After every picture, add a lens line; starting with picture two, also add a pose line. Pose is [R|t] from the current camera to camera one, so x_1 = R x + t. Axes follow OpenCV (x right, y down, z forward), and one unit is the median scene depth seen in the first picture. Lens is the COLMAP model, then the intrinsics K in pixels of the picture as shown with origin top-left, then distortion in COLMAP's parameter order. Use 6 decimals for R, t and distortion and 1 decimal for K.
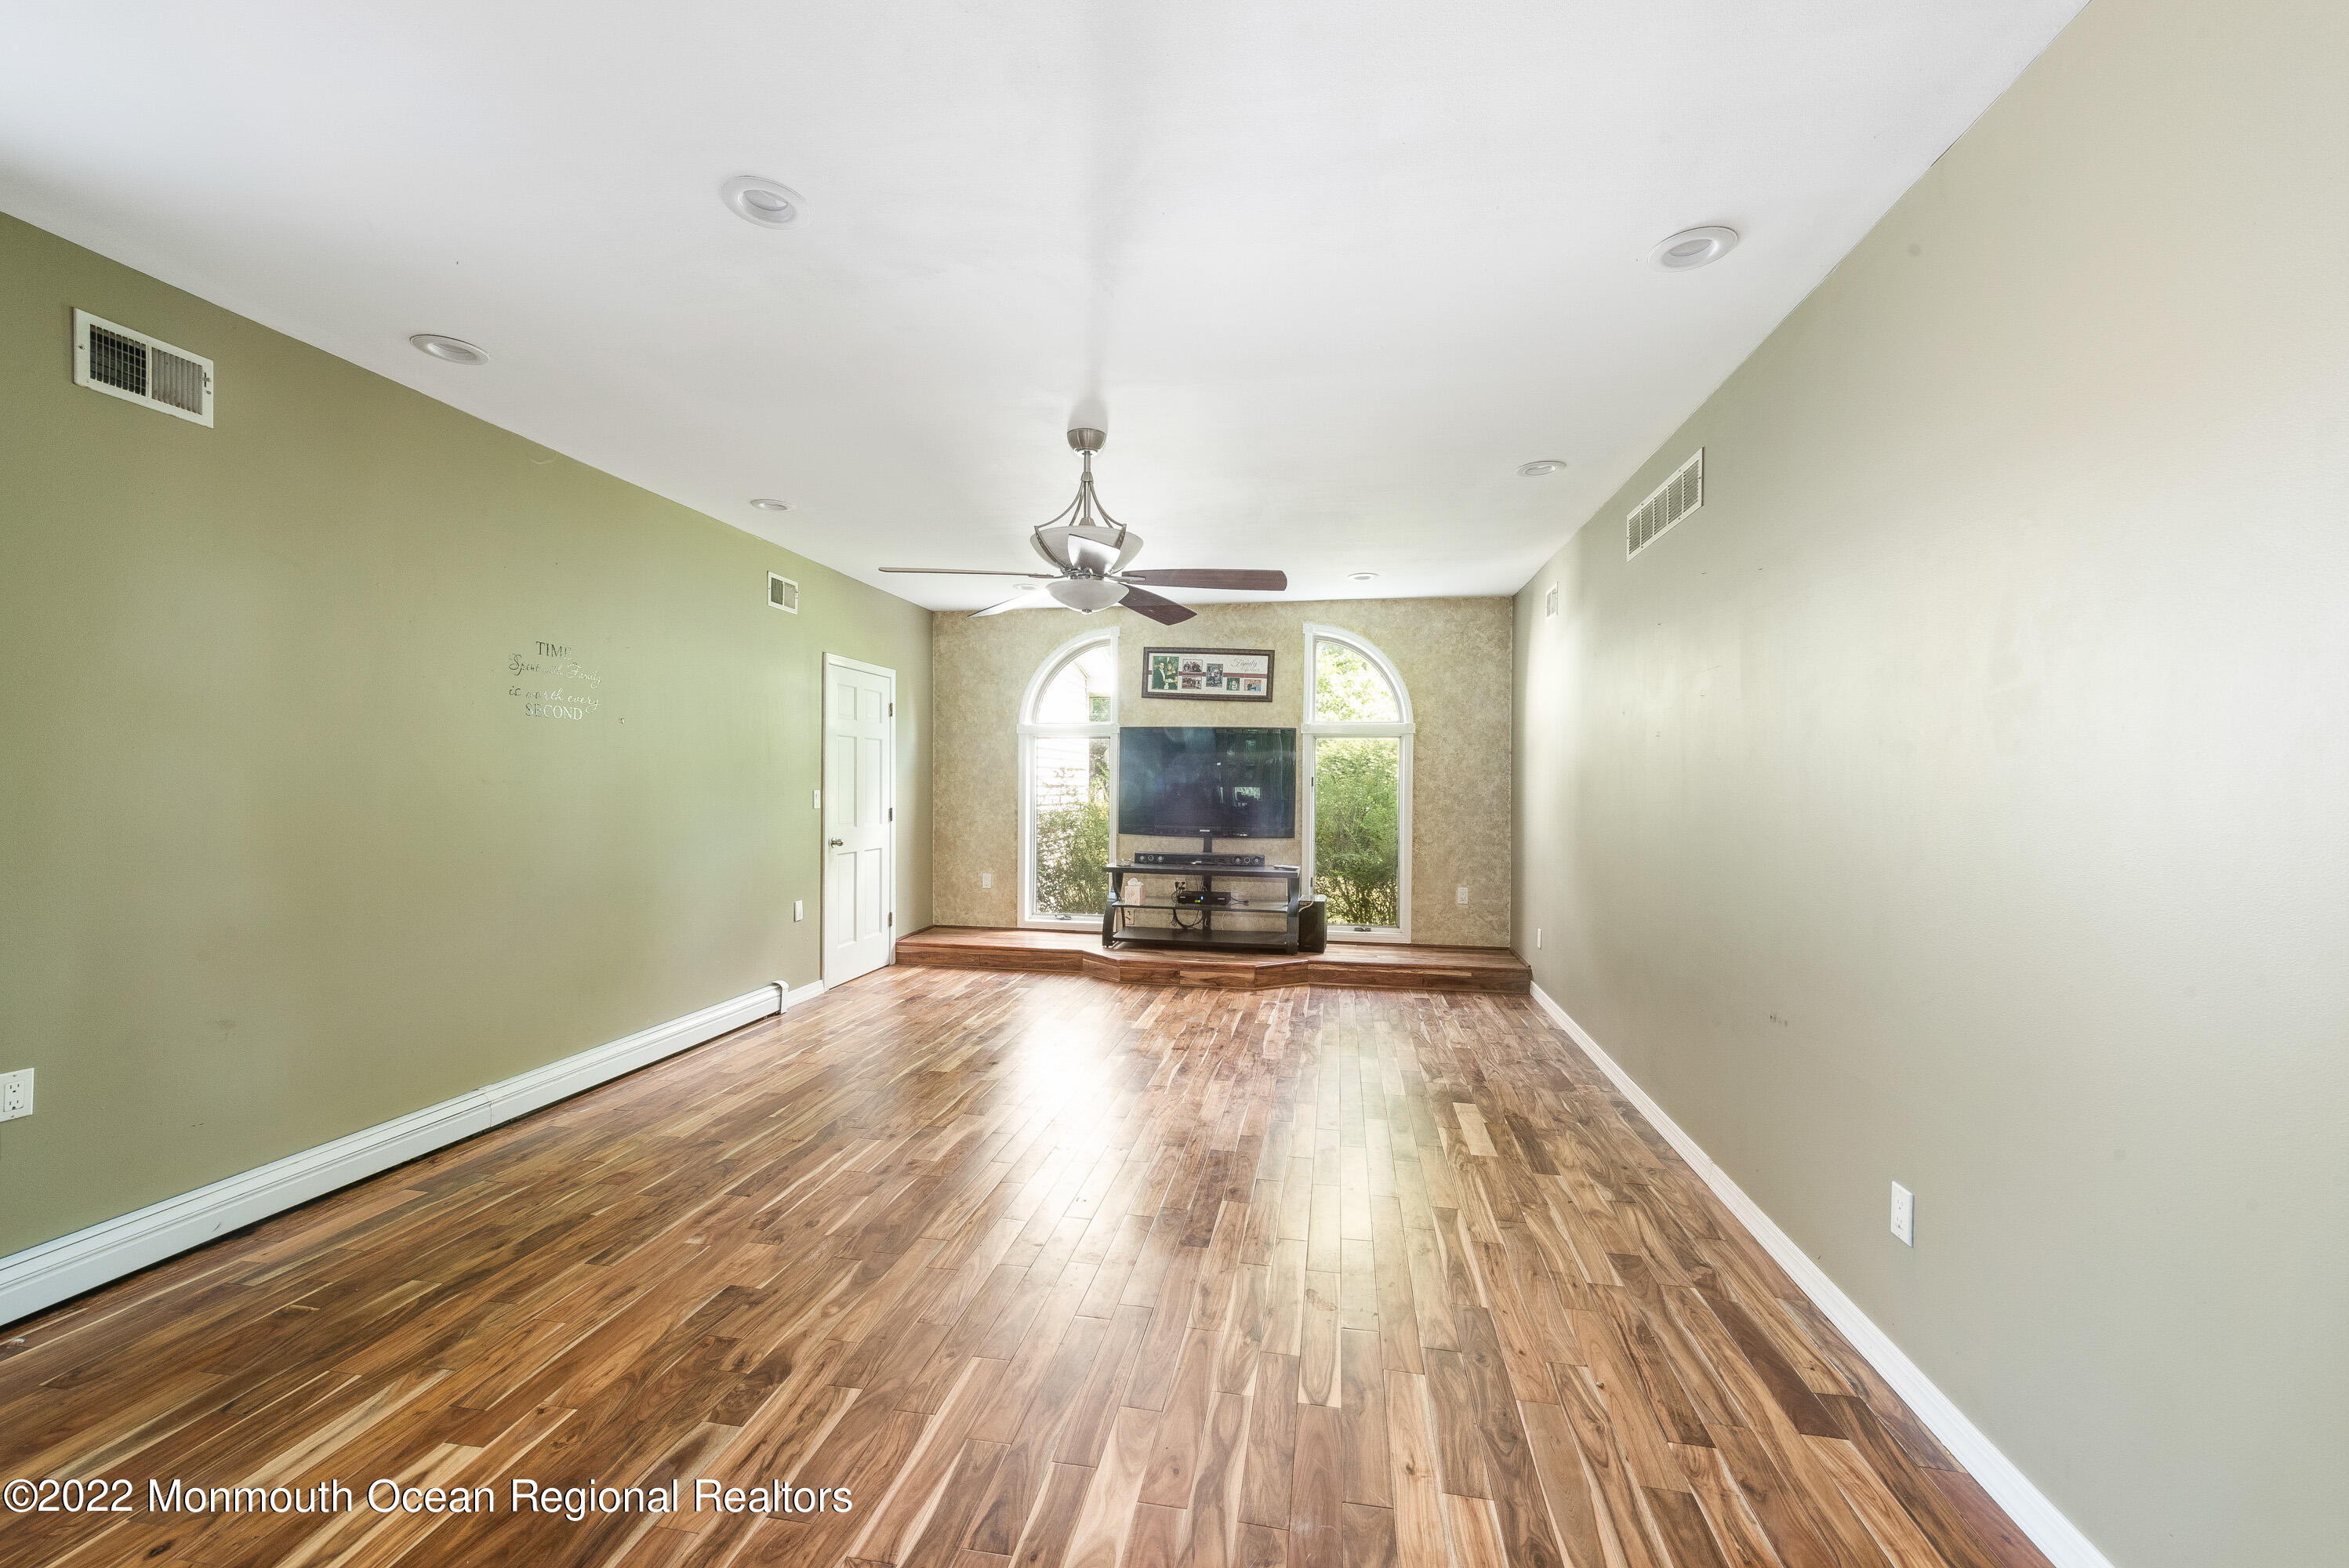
lens RADIAL K [[925.0, 0, 1169.9], [0, 925.0, 786.8], [0, 0, 1]] dist [0.001407, 0.000050]
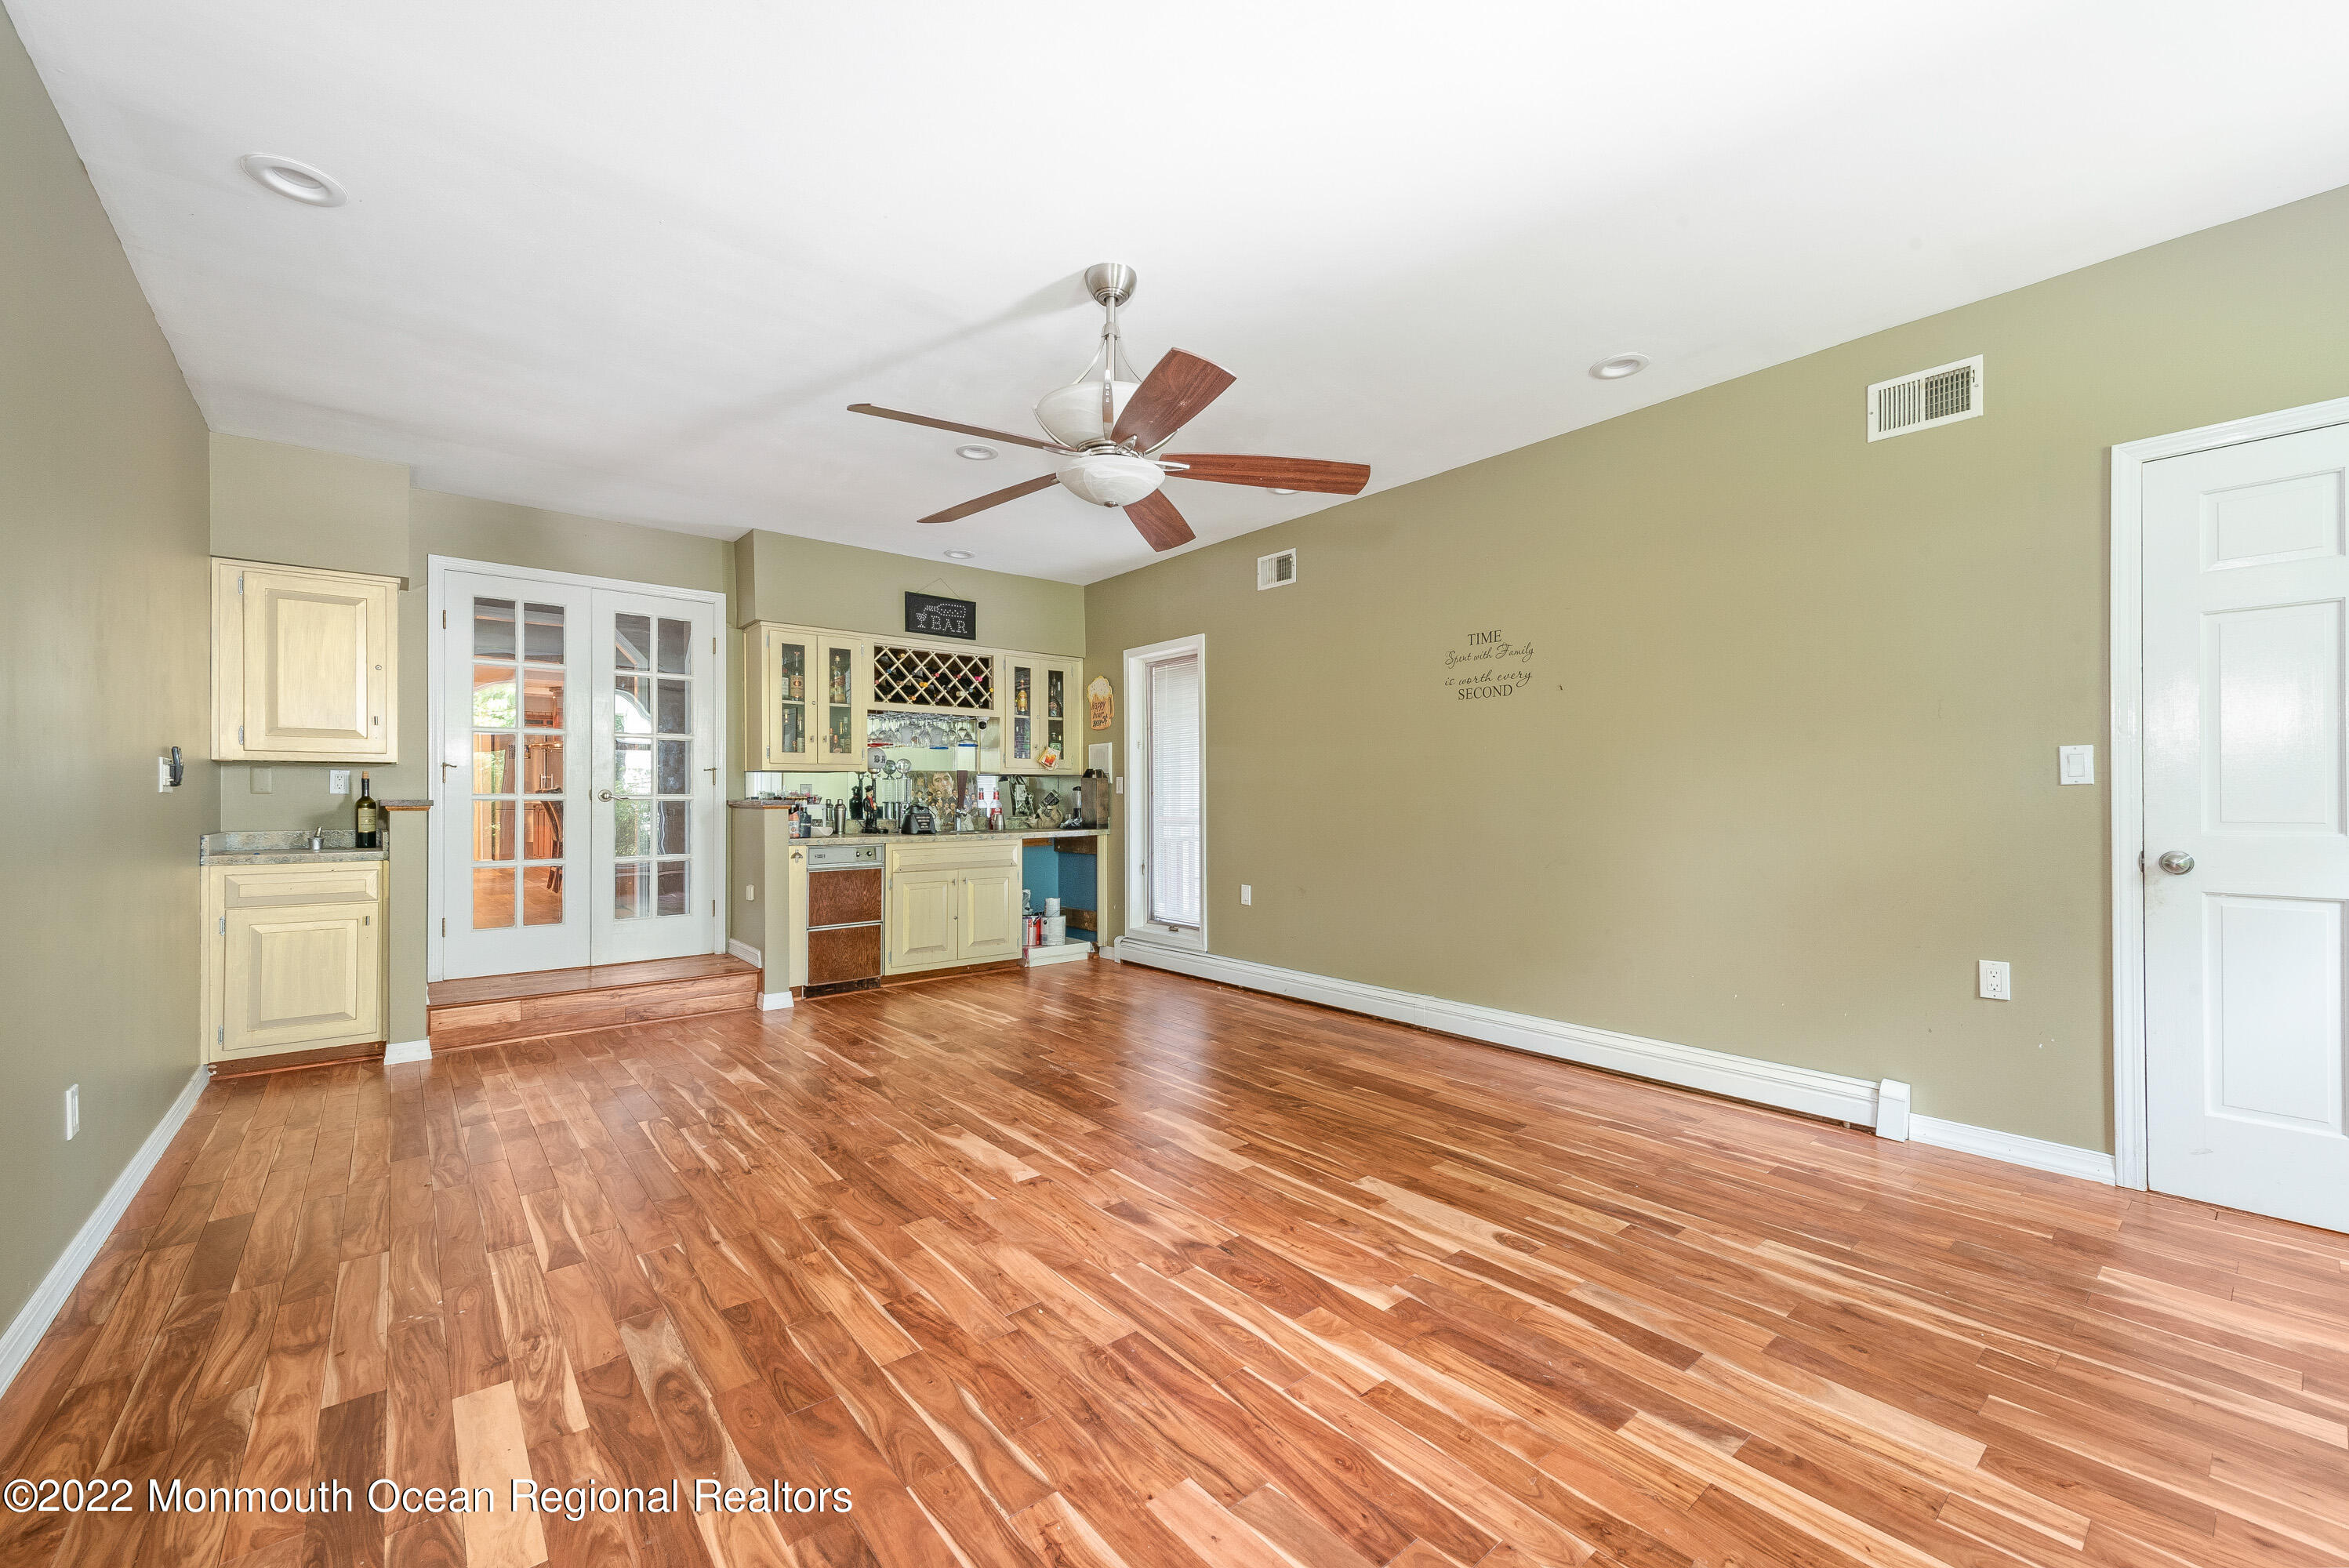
lens RADIAL K [[925.0, 0, 1169.9], [0, 925.0, 786.8], [0, 0, 1]] dist [0.001407, 0.000050]
pose [[-0.641883, -0.014459, -0.766666, 0.489450], [-0.006353, 0.999888, -0.013538, 0.058152], [0.766776, -0.003819, -0.641904, 1.609590]]
